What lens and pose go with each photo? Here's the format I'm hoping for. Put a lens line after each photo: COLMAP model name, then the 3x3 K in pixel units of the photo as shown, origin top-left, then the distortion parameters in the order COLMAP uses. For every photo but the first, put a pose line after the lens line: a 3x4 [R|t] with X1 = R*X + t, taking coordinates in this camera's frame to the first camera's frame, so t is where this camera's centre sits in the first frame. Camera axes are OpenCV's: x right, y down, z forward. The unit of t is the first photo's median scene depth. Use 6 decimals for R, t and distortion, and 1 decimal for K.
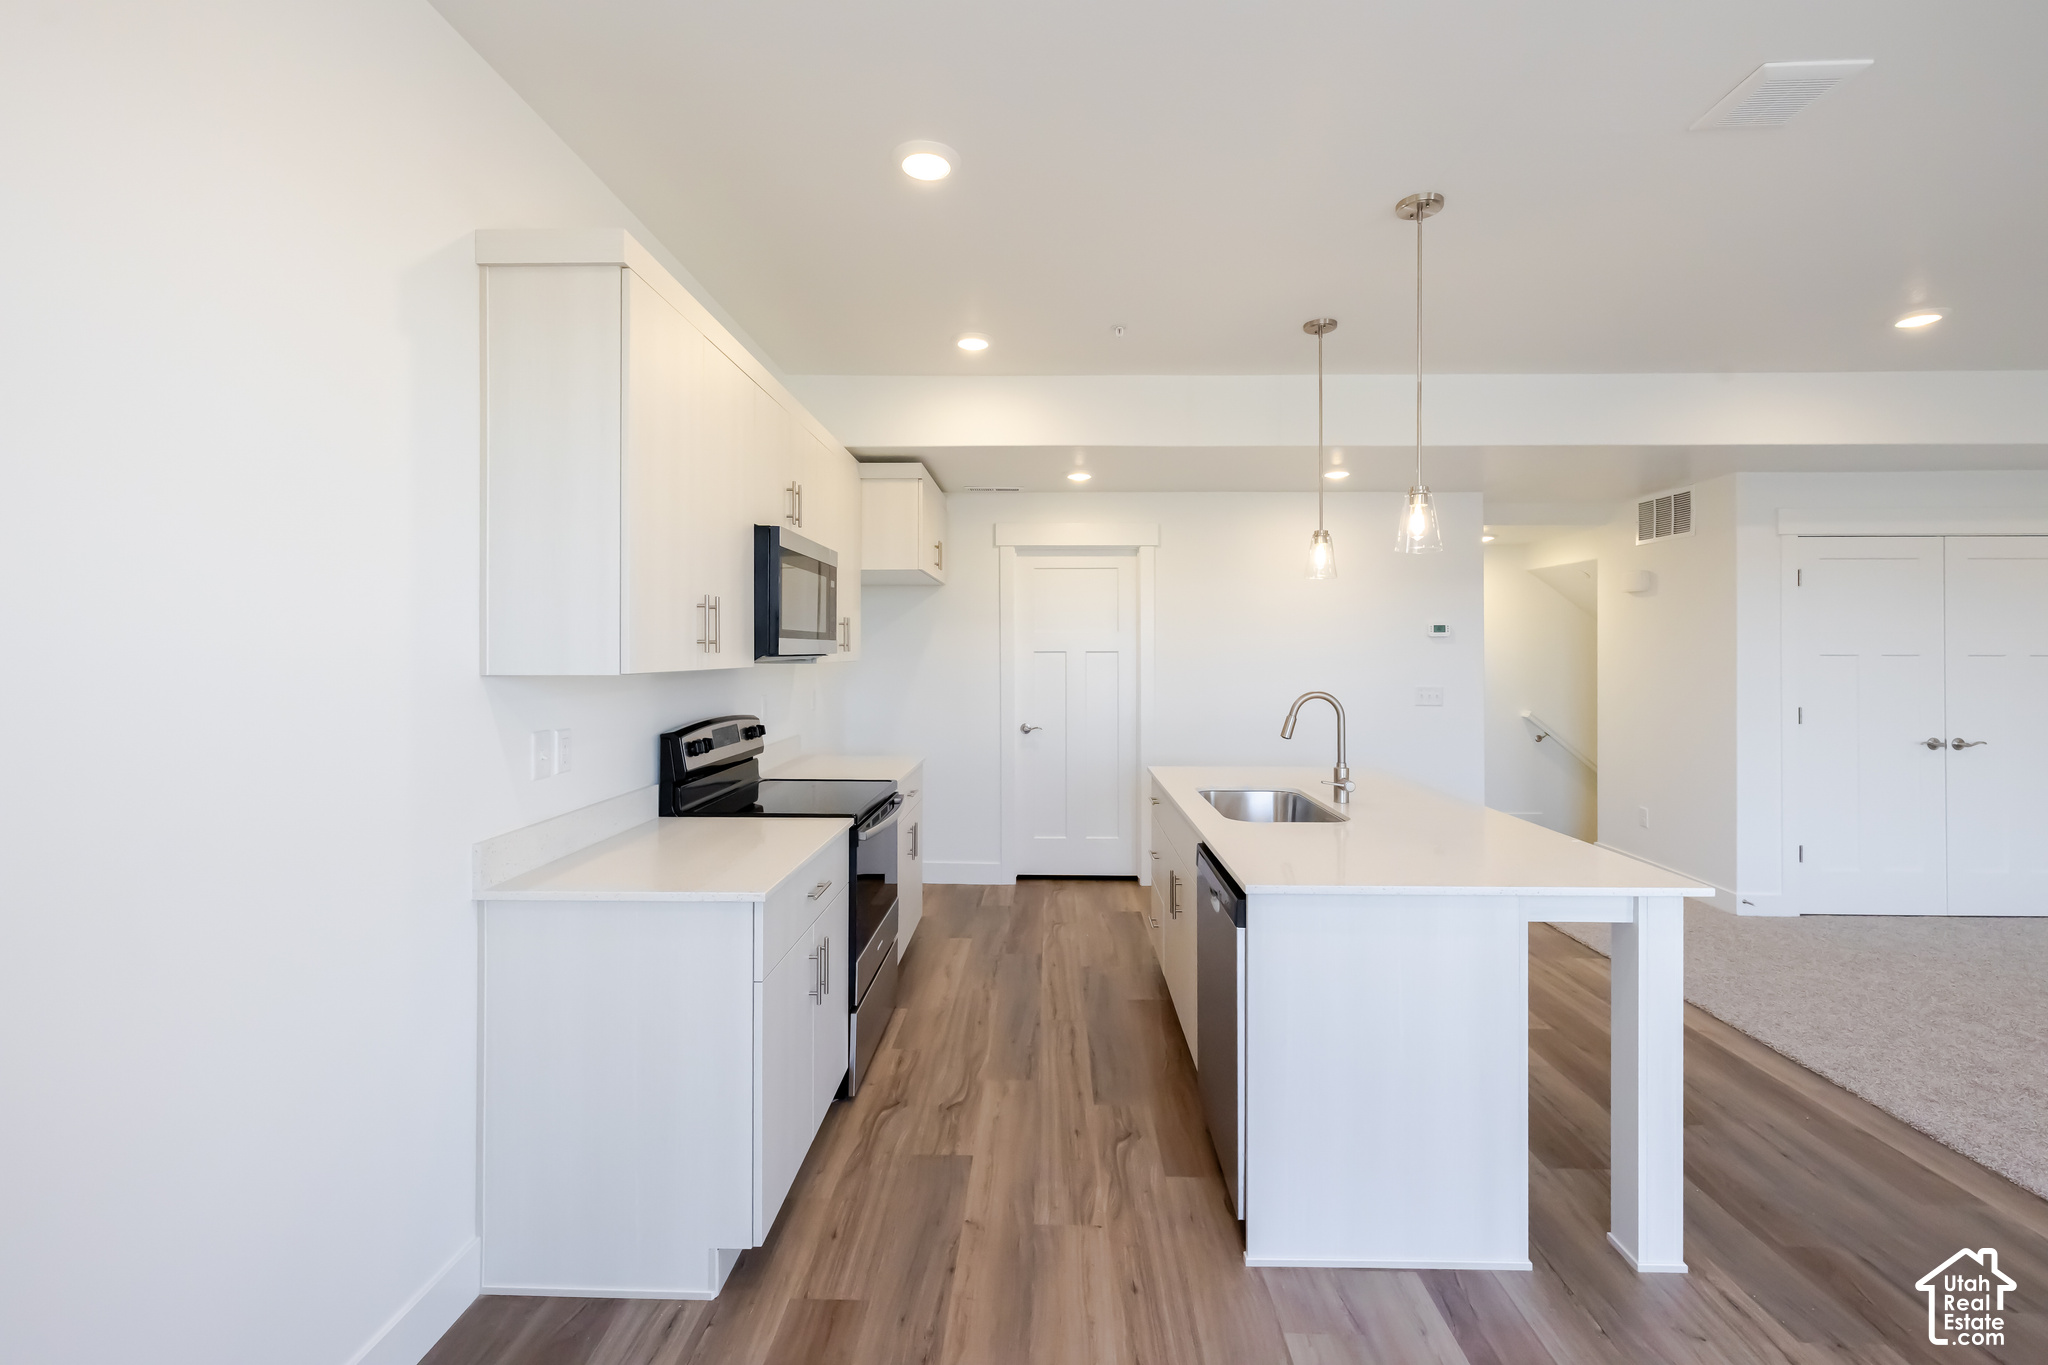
lens RADIAL K [[867.6, 0, 1027.5], [0, 867.6, 605.3], [0, 0, 1]] dist [0.007010, 0.000159]
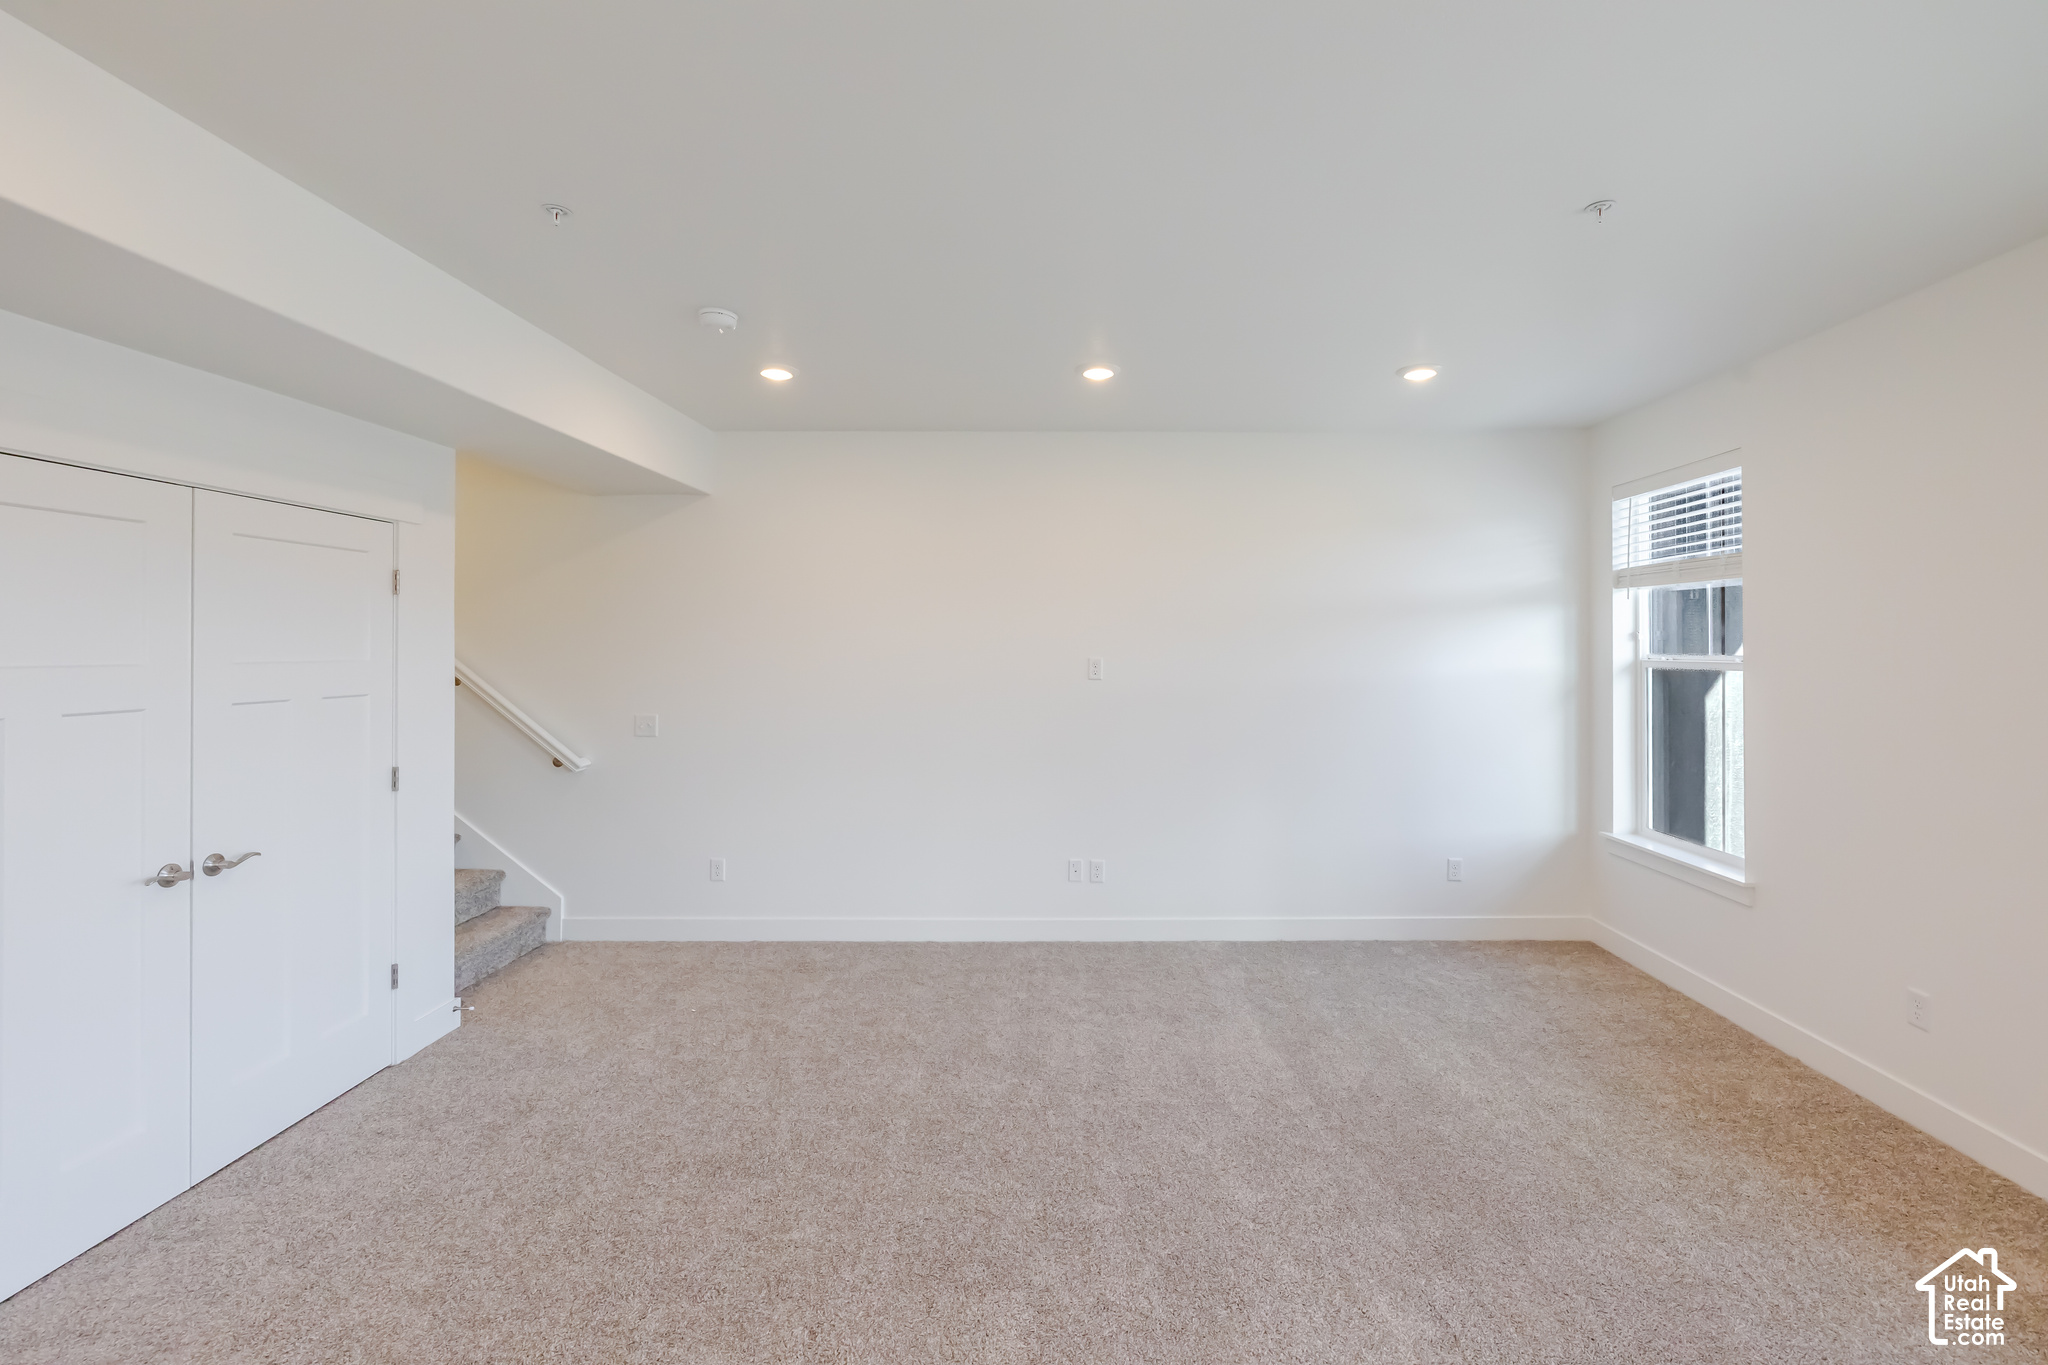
lens RADIAL K [[885.9, 0, 1087.8], [0, 885.9, 642.6], [0, 0, 1]] dist [0.005579, -0.000316]
pose [[-0.033031, 0.003392, 0.999449, 0.568737], [-0.053421, 0.998559, -0.005155, -0.010812], [-0.998026, -0.053562, -0.032803, 0.559726]]
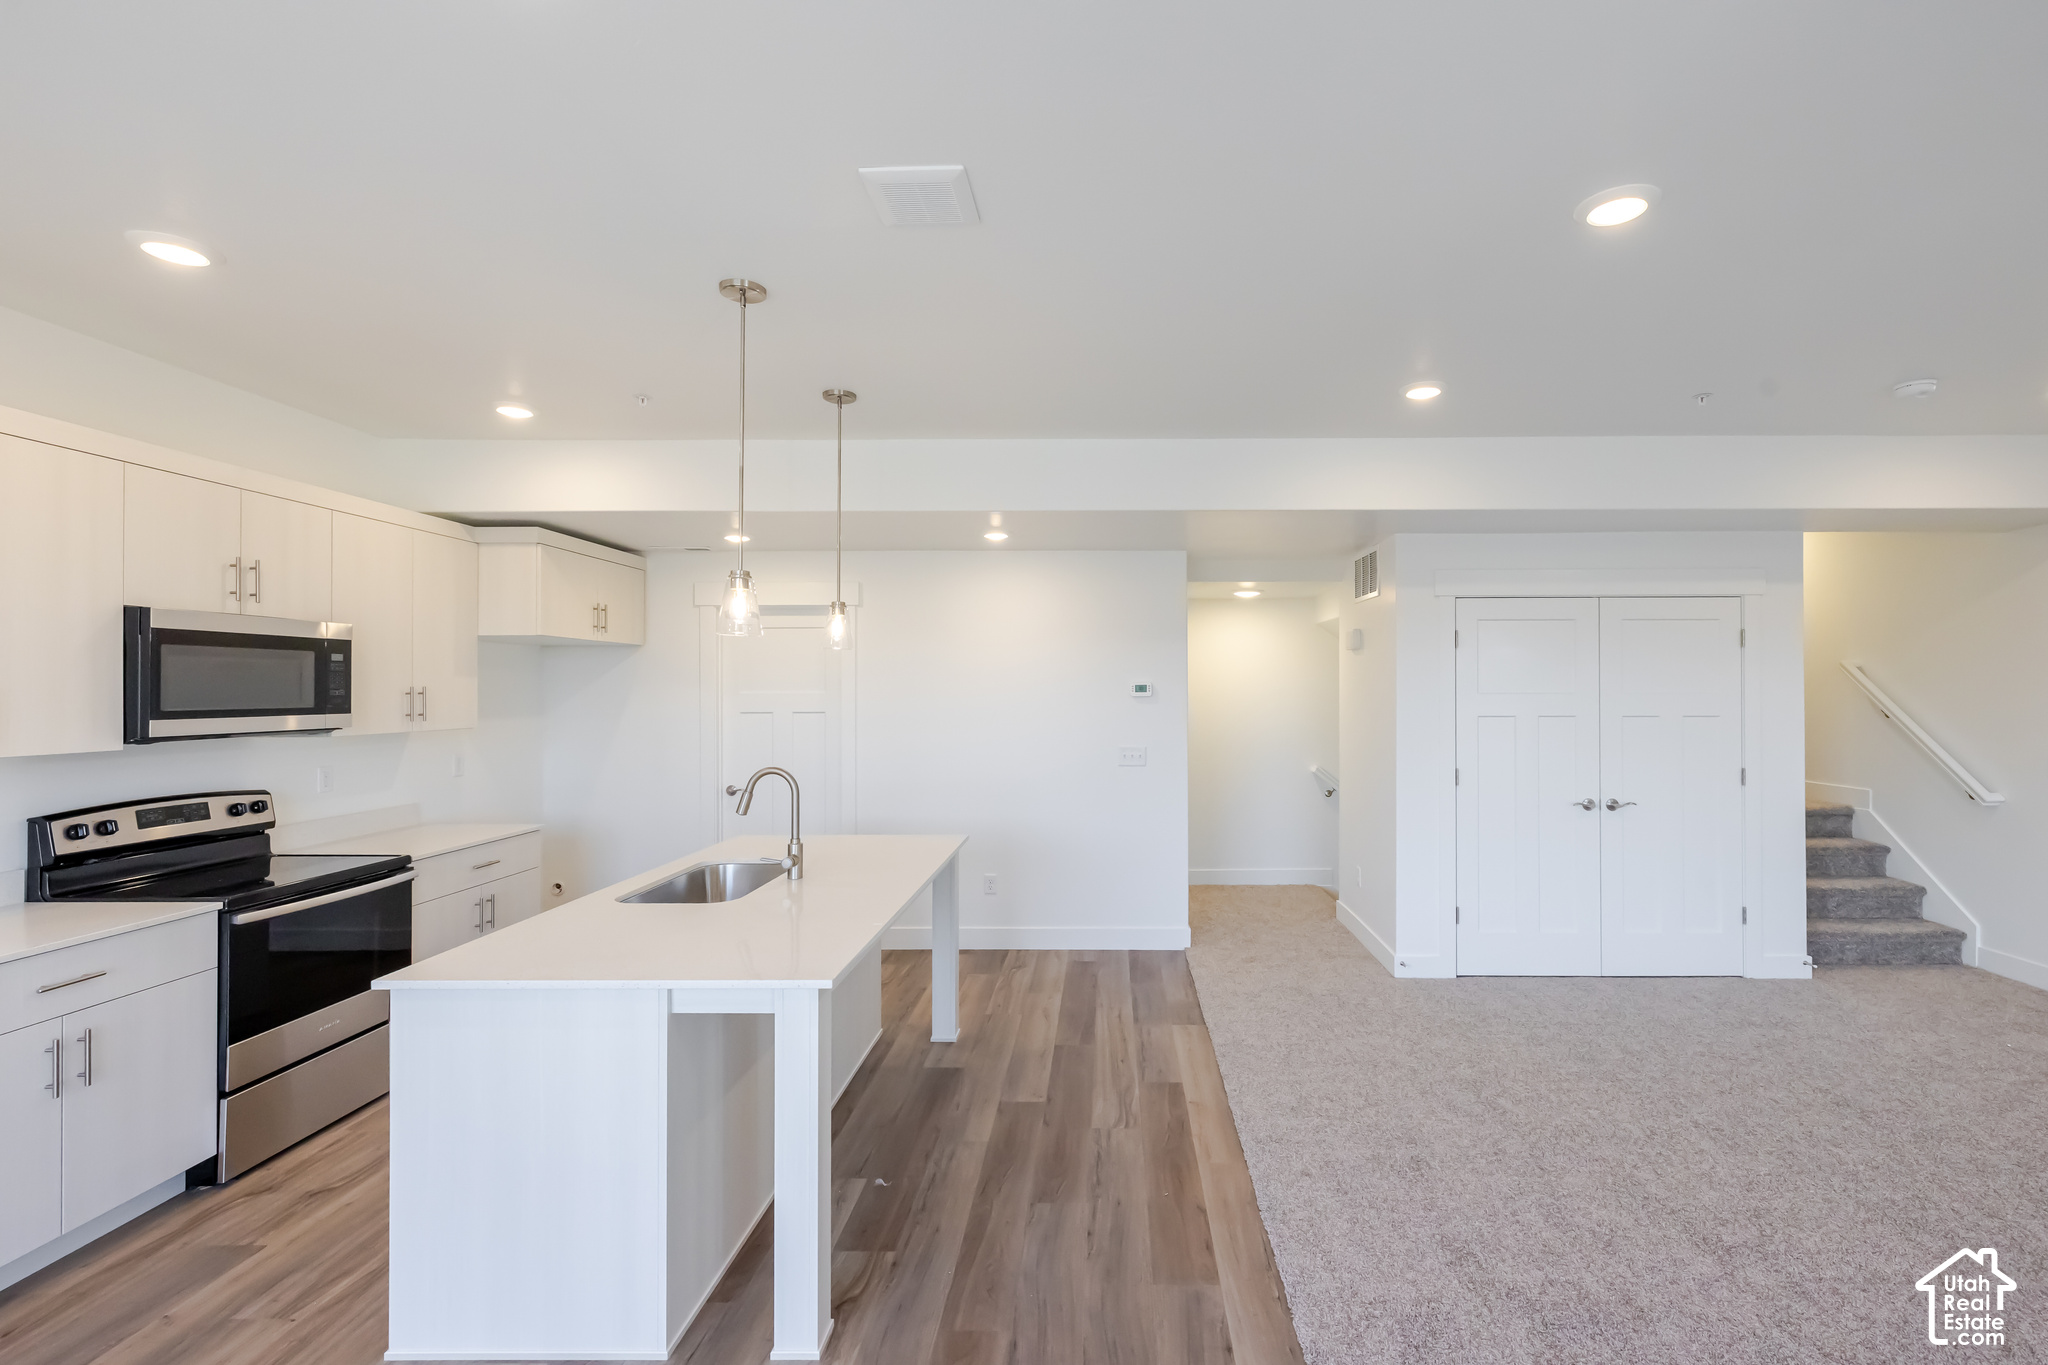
lens RADIAL K [[885.9, 0, 1087.8], [0, 885.9, 642.6], [0, 0, 1]] dist [0.005579, -0.000316]
pose [[0.999976, -0.002448, 0.006535, 0.540884], [0.002453, 0.999997, -0.000764, -0.033150], [-0.006533, 0.000780, 0.999978, -0.016043]]
